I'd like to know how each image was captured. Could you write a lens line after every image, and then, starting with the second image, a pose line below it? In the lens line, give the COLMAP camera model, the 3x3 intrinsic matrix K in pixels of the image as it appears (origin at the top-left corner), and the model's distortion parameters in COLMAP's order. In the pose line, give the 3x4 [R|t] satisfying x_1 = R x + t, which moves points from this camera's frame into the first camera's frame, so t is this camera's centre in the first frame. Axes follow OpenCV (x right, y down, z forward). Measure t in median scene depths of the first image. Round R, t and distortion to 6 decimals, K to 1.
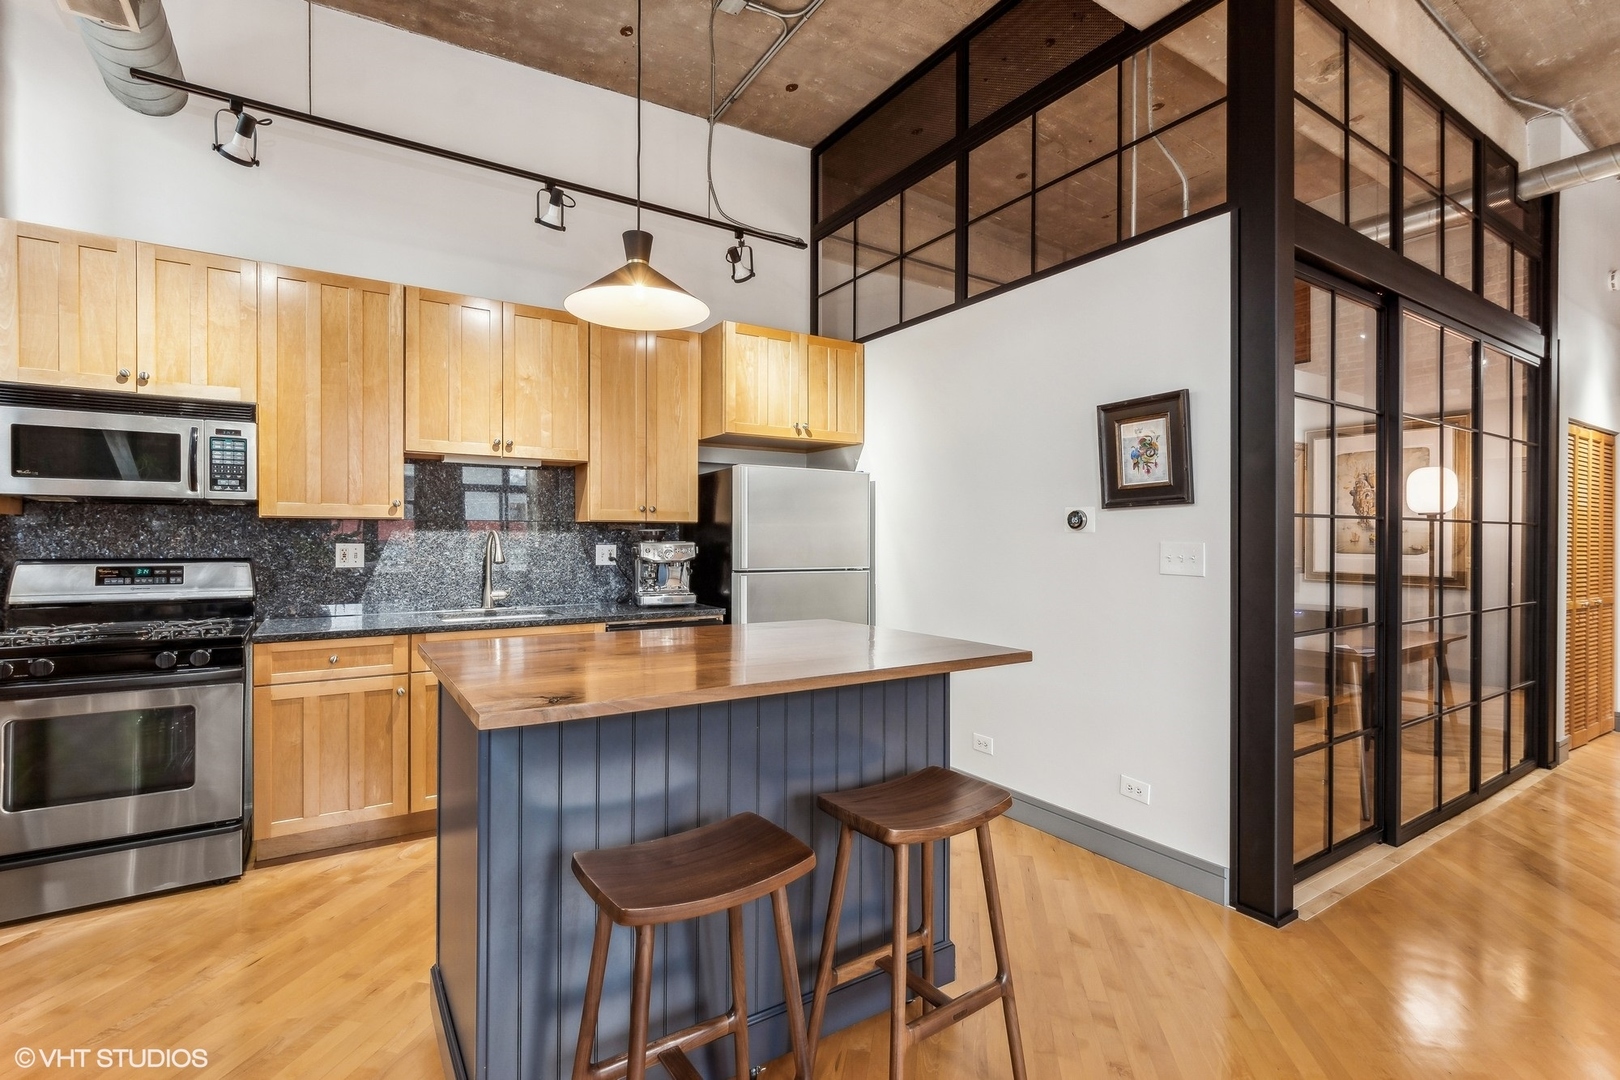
lens RADIAL K [[736.4, 0, 813.3], [0, 736.4, 547.6], [0, 0, 1]] dist [0.000122, -0.002686]
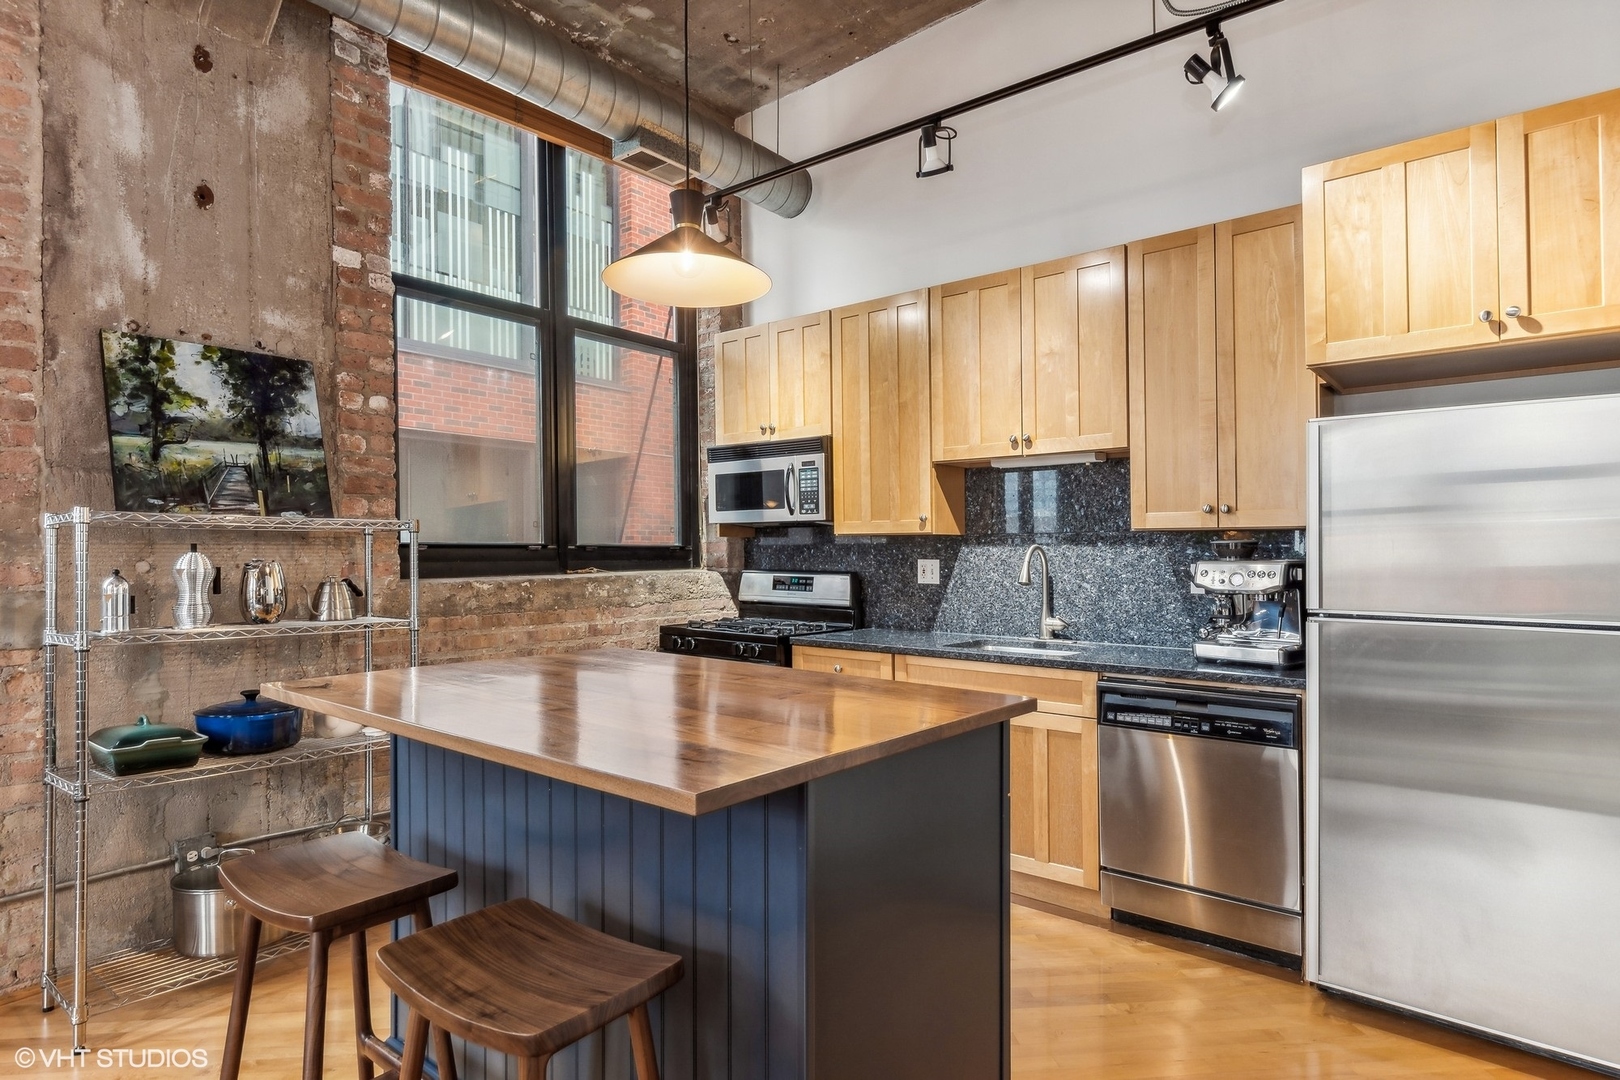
lens RADIAL K [[837.2, 0, 810.1], [0, 837.2, 531.3], [0, 0, 1]] dist [-0.001678, -0.000210]
pose [[0.327793, -0.023035, -0.944469, 0.397612], [-0.009474, 0.999572, -0.027667, -0.010575], [0.944702, 0.018017, 0.327434, 0.490743]]
